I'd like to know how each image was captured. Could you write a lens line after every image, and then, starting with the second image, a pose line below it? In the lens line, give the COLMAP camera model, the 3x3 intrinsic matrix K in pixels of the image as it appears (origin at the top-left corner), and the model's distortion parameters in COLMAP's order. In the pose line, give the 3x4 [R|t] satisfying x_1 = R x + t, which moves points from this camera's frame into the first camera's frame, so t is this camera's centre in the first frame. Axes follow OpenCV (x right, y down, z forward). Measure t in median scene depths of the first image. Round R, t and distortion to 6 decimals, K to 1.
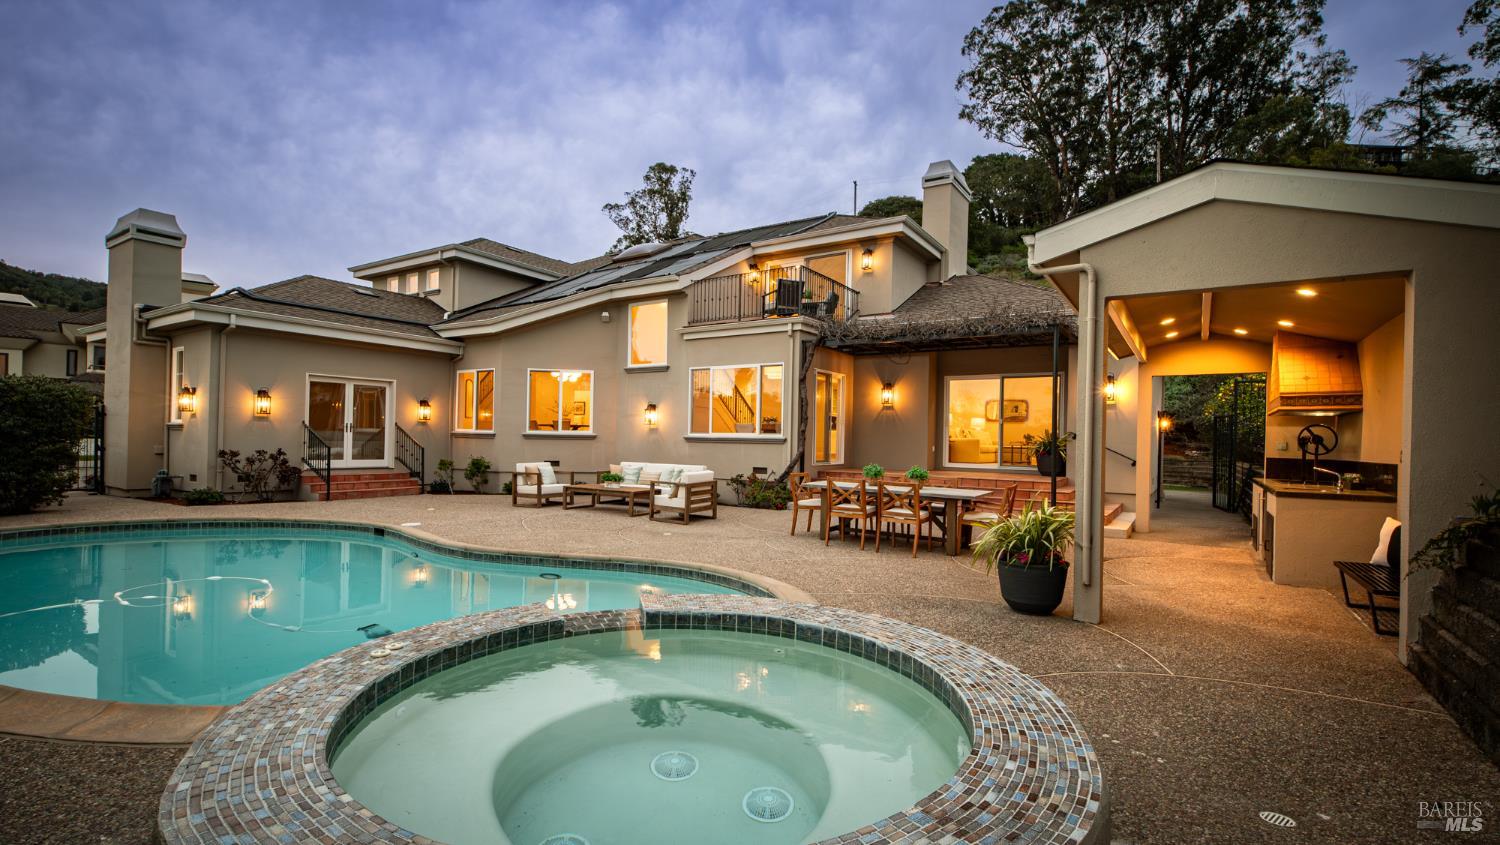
lens RADIAL K [[677.3, 0, 743.7], [0, 677.3, 433.7], [0, 0, 1]] dist [0.002037, -0.000815]
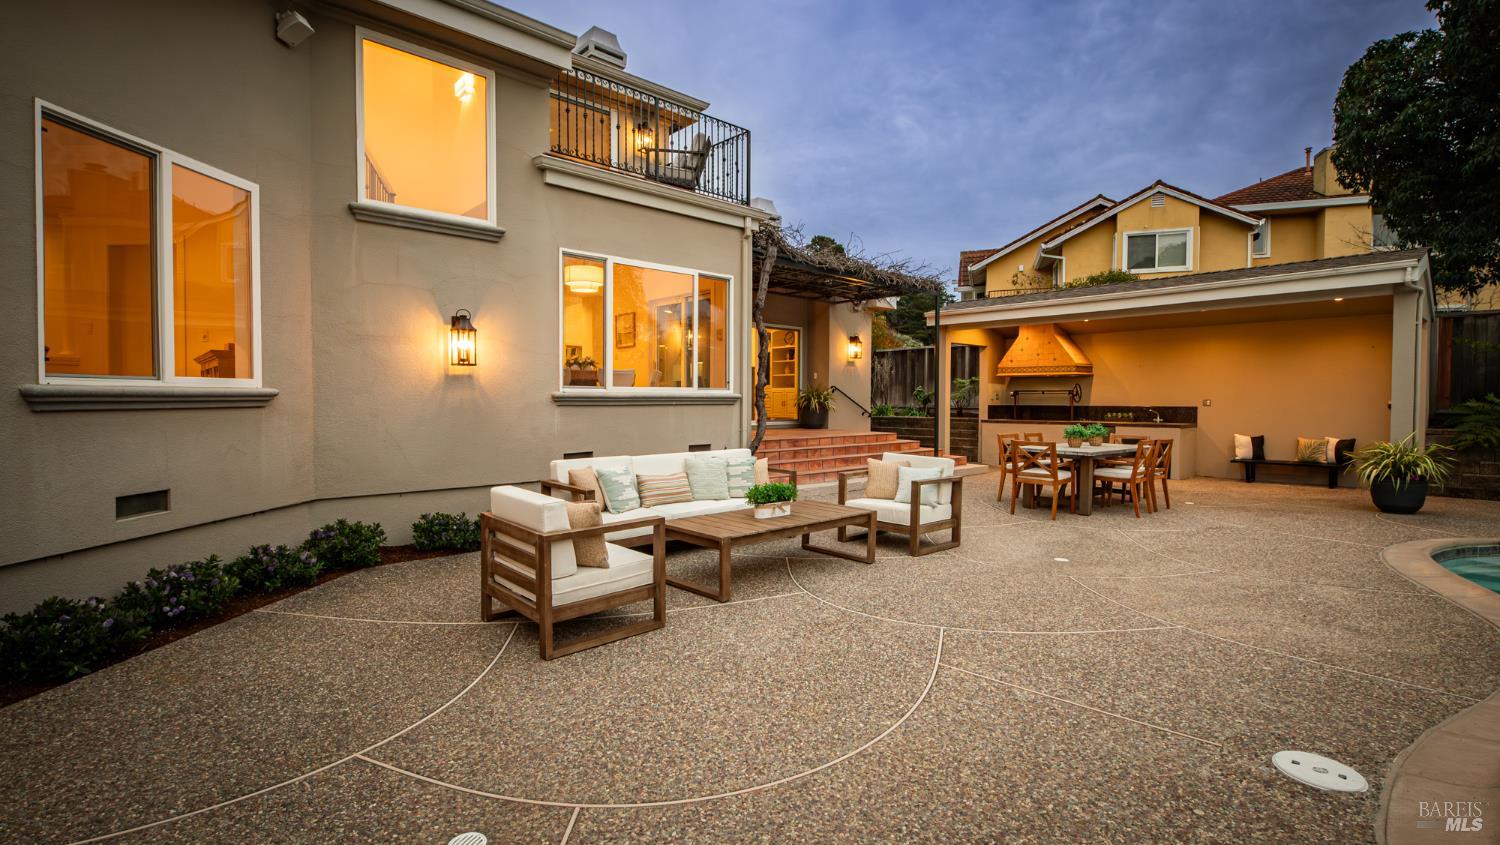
lens RADIAL K [[685.7, 0, 742.2], [0, 685.7, 416.6], [0, 0, 1]] dist [-0.000730, -0.000556]
pose [[0.240561, -0.044467, 0.969615, -0.481077], [-0.007595, 0.998833, 0.047691, -0.003739], [-0.970604, -0.018837, 0.239943, 0.710016]]
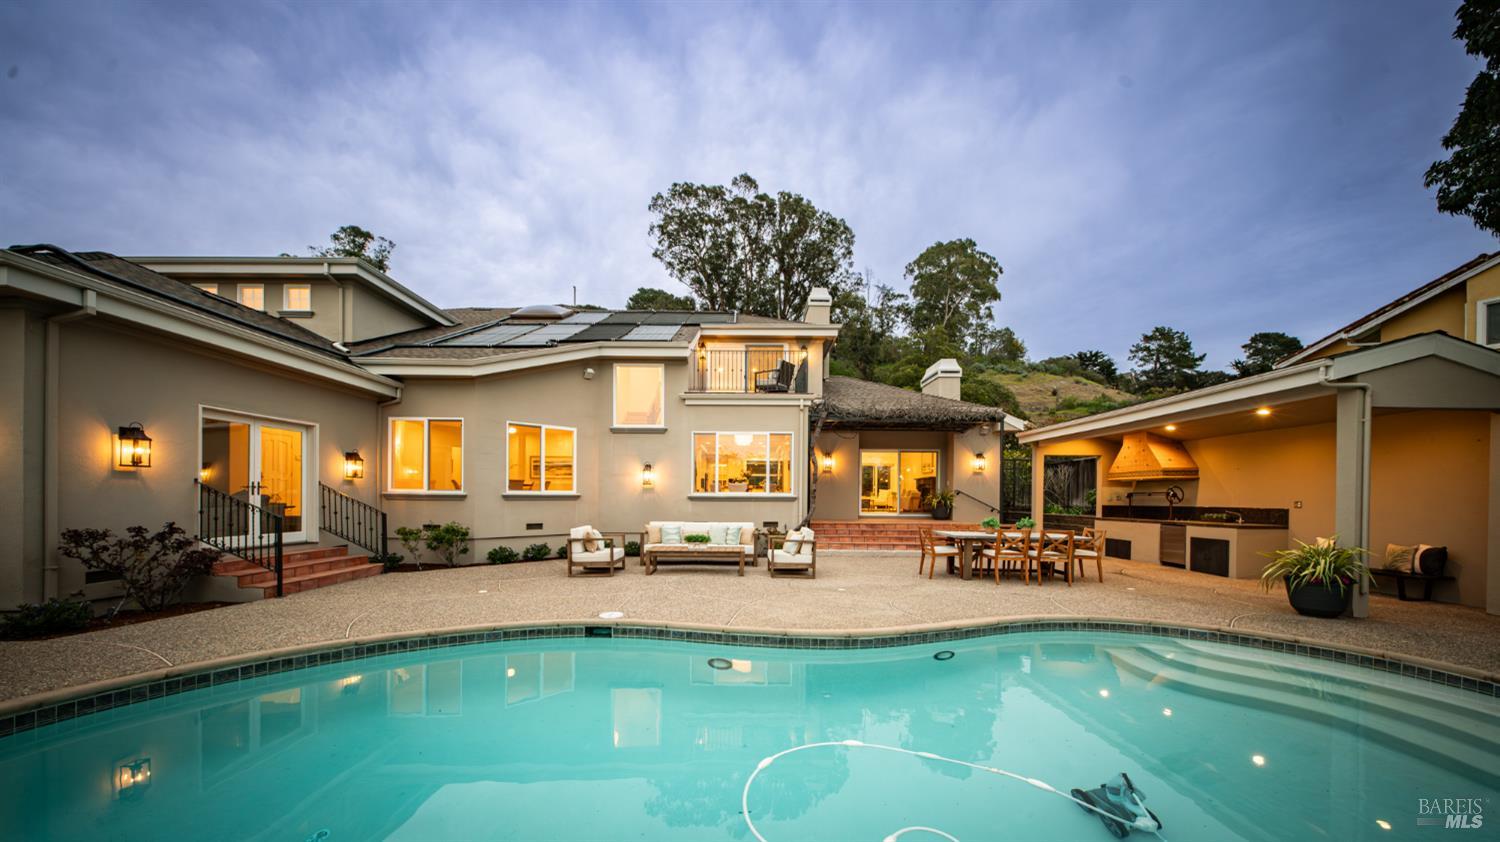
lens RADIAL K [[497.9, 0, 745.0], [0, 497.9, 498.4], [0, 0, 1]] dist [0.006029, -0.004504]
pose [[0.832044, -0.014758, 0.554514, -0.419159], [0.003792, 0.999774, 0.020918, -0.007021], [-0.554697, -0.015302, 0.831911, 0.275869]]
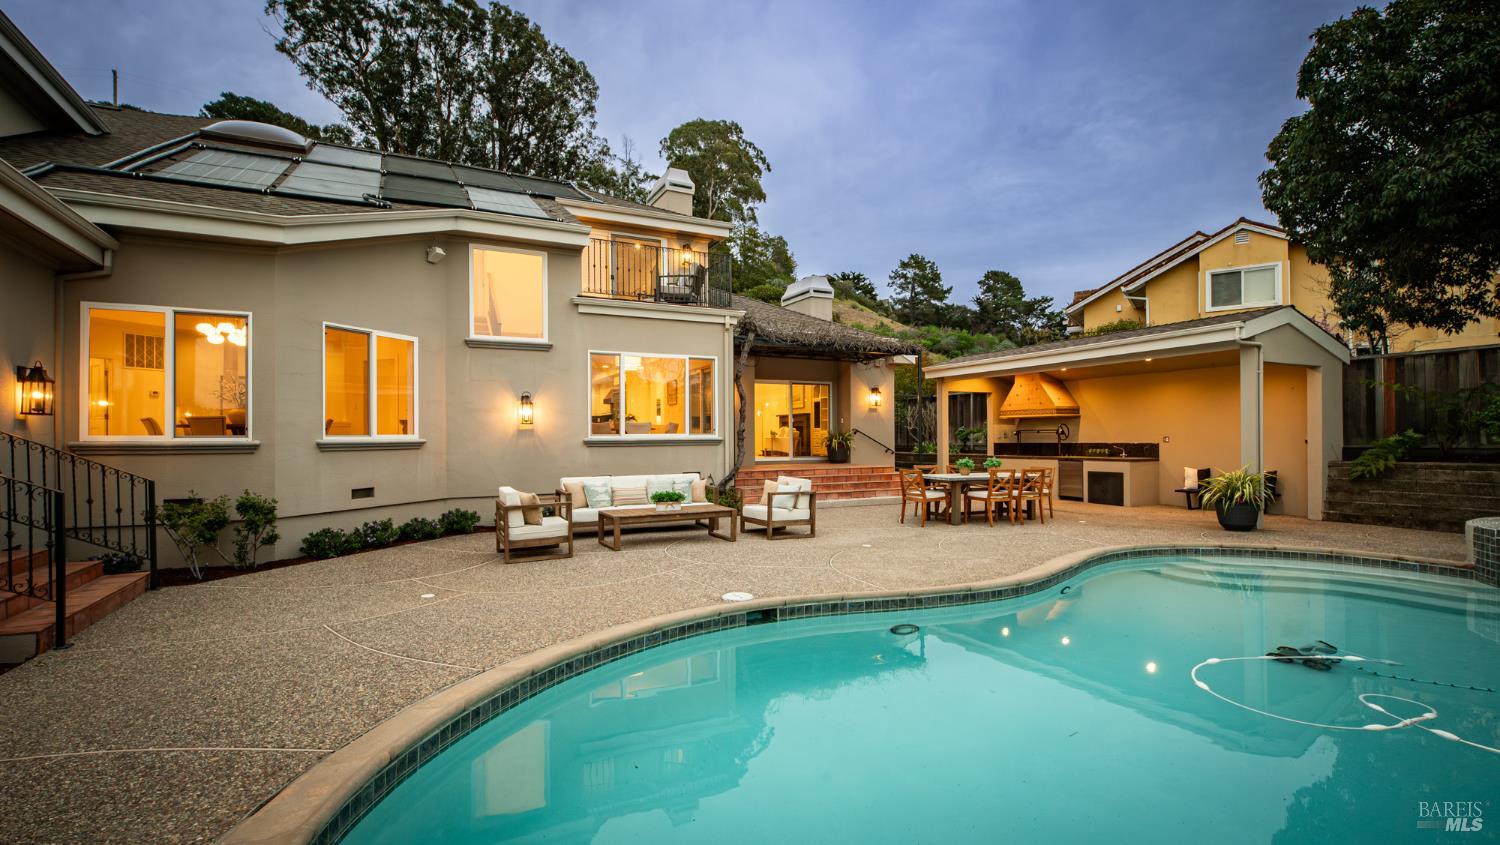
lens RADIAL K [[677.3, 0, 743.7], [0, 677.3, 433.7], [0, 0, 1]] dist [0.002037, -0.000815]
pose [[0.491395, -0.017283, 0.870765, -0.620940], [0.009002, 0.999850, 0.014765, -0.011400], [-0.870890, 0.000584, 0.491477, 0.436336]]
